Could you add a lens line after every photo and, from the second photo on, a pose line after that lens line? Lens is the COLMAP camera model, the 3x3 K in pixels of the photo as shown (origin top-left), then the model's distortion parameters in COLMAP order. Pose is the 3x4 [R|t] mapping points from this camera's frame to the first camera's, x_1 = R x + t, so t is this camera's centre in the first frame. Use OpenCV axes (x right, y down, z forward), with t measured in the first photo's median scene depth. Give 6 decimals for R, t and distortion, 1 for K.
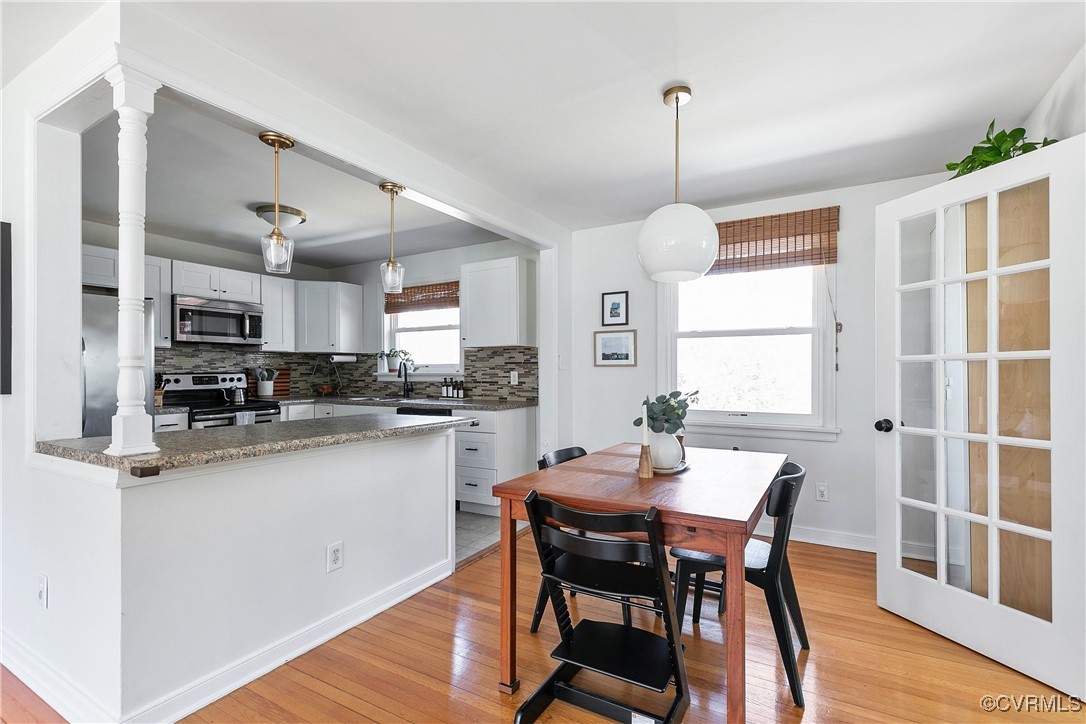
lens RADIAL K [[497.0, 0, 551.4], [0, 497.0, 372.3], [0, 0, 1]] dist [0.001244, -0.000229]
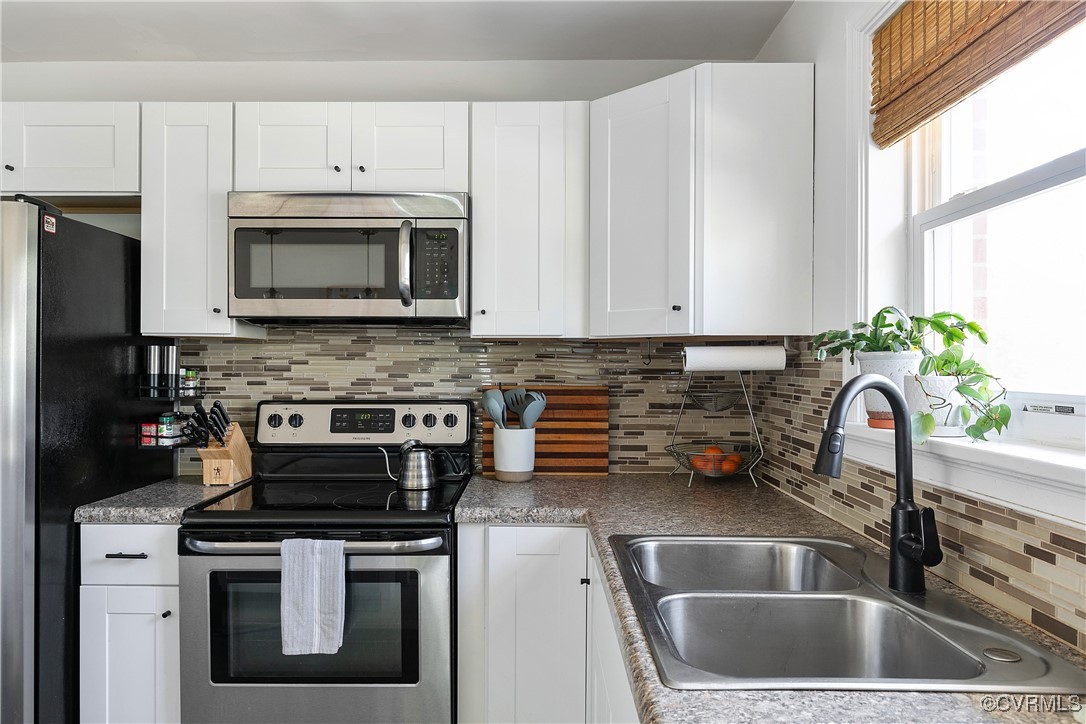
lens RADIAL K [[757.1, 0, 527.1], [0, 757.1, 365.7], [0, 0, 1]] dist [0.002428, -0.000325]
pose [[0.472261, 0.008444, -0.881418, -0.133208], [-0.008240, 0.999953, 0.005165, -0.028161], [0.881420, 0.004824, 0.472308, 0.818827]]
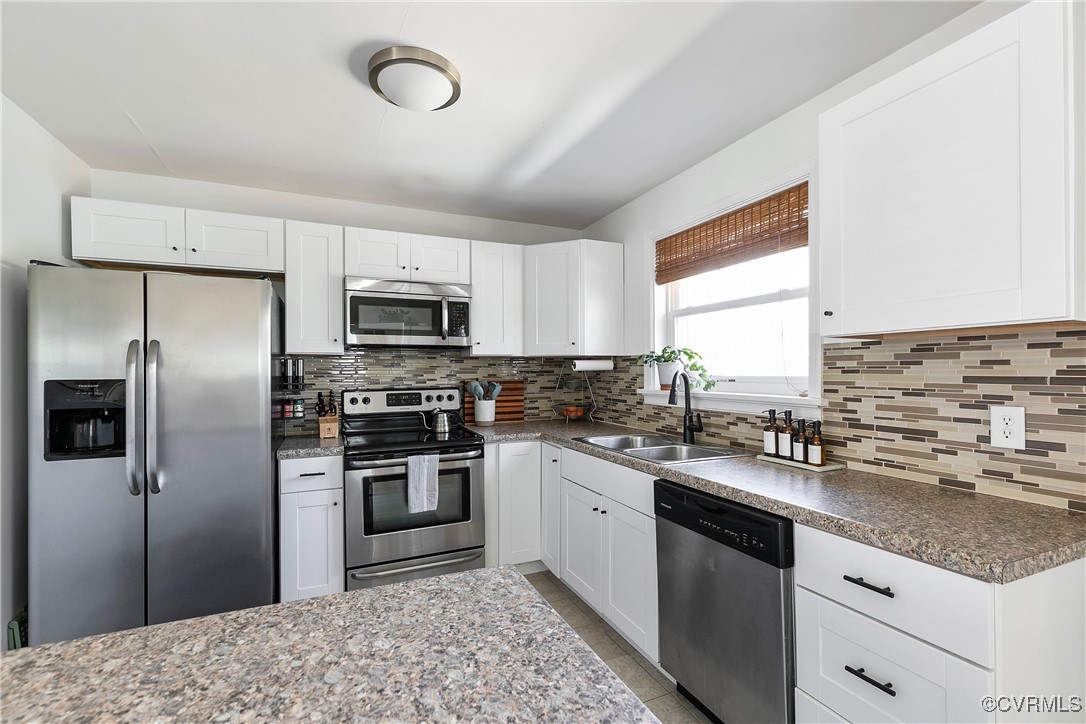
lens RADIAL K [[486.0, 0, 546.2], [0, 486.0, 369.1], [0, 0, 1]] dist [0.008979, -0.000318]
pose [[0.800856, -0.001591, -0.598854, -0.119785], [0.000347, 0.999998, -0.002192, -0.024342], [0.598856, 0.001547, 0.800855, 0.555256]]
